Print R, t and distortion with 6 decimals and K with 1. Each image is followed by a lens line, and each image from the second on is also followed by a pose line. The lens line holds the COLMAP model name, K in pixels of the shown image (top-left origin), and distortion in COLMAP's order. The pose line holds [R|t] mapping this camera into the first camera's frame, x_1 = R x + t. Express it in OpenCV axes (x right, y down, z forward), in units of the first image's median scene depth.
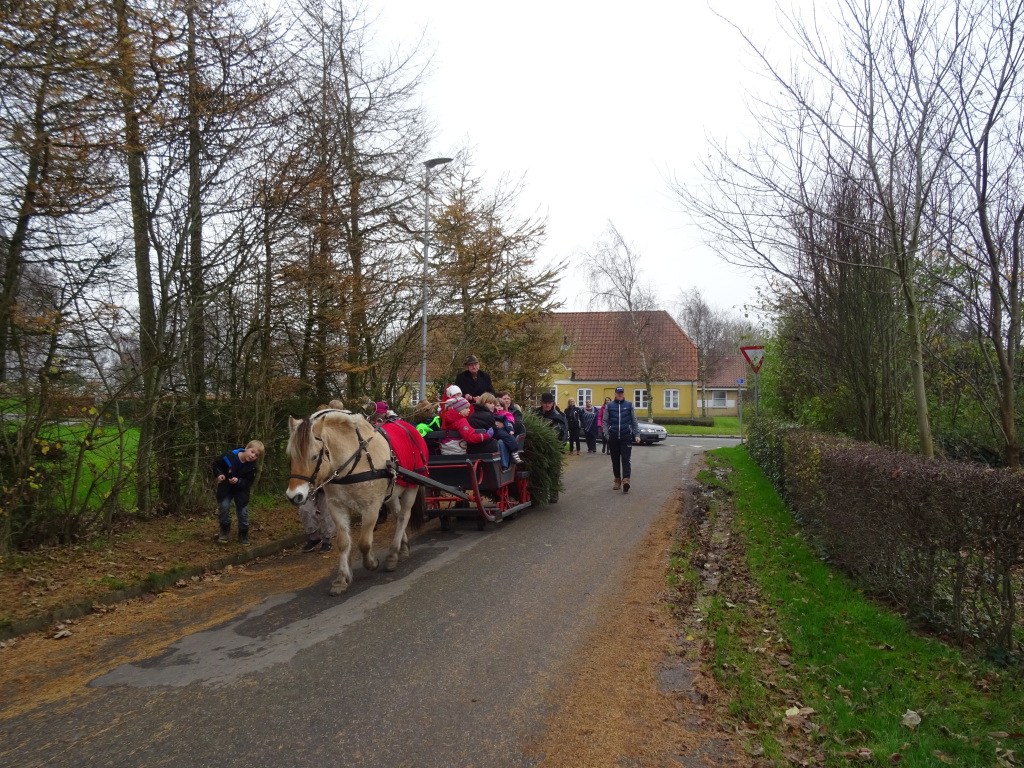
lens RADIAL K [[780.1, 0, 513.3], [0, 780.1, 389.2], [0, 0, 1]] dist [0.012460, 0.011117]
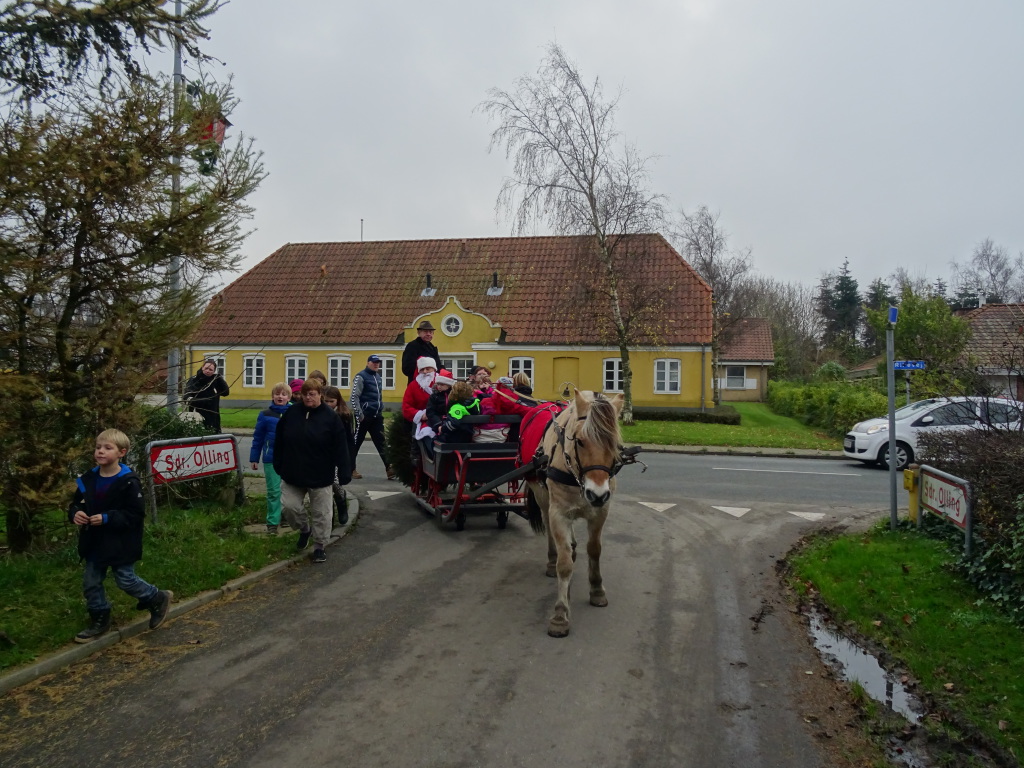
lens RADIAL K [[780.1, 0, 511.1], [0, 780.1, 379.5], [0, 0, 1]] dist [0.012460, 0.011117]
pose [[0.999984, 0.005679, -0.000854, 0.085756], [-0.005664, 0.999855, 0.016078, 0.006284], [0.000945, -0.016073, 0.999870, 0.412745]]
